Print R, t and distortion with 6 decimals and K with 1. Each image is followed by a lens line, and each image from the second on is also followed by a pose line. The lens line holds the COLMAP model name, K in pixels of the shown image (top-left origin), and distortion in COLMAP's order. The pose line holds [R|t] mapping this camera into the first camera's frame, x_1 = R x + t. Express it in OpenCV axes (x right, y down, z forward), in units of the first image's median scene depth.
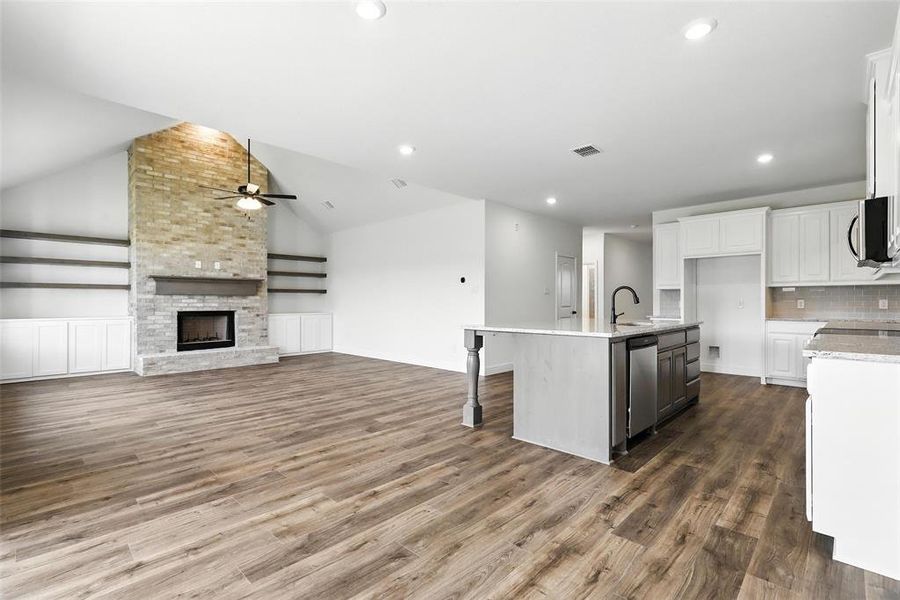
lens RADIAL K [[413.5, 0, 452.5], [0, 413.5, 303.2], [0, 0, 1]] dist [0.002154, -0.002424]
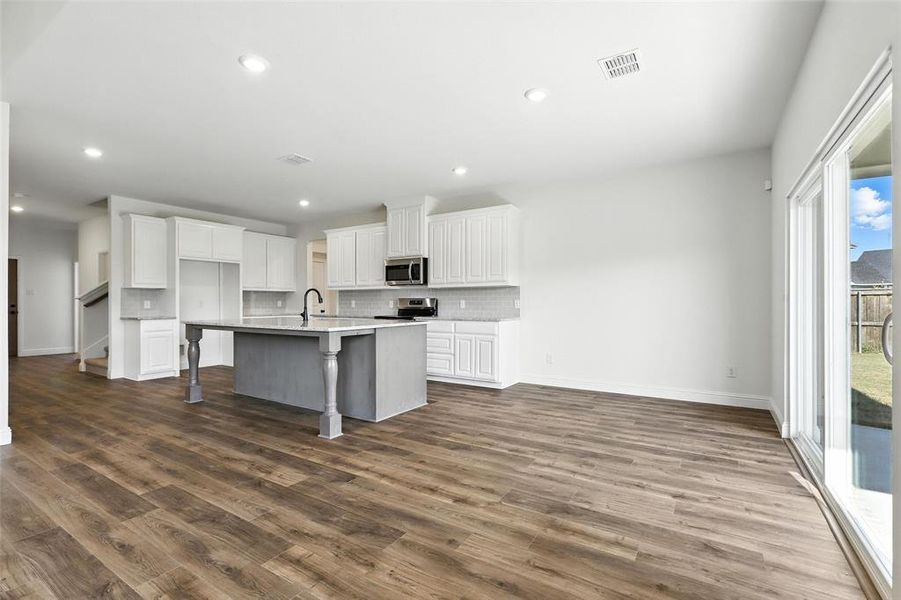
lens RADIAL K [[414.0, 0, 451.5], [0, 414.0, 300.8], [0, 0, 1]] dist [0.002154, -0.002424]
pose [[-0.203360, 0.006613, 0.979082, -1.312699], [0.002707, 0.999977, -0.006191, 0.004531], [-0.979100, 0.001392, -0.203373, 1.349081]]
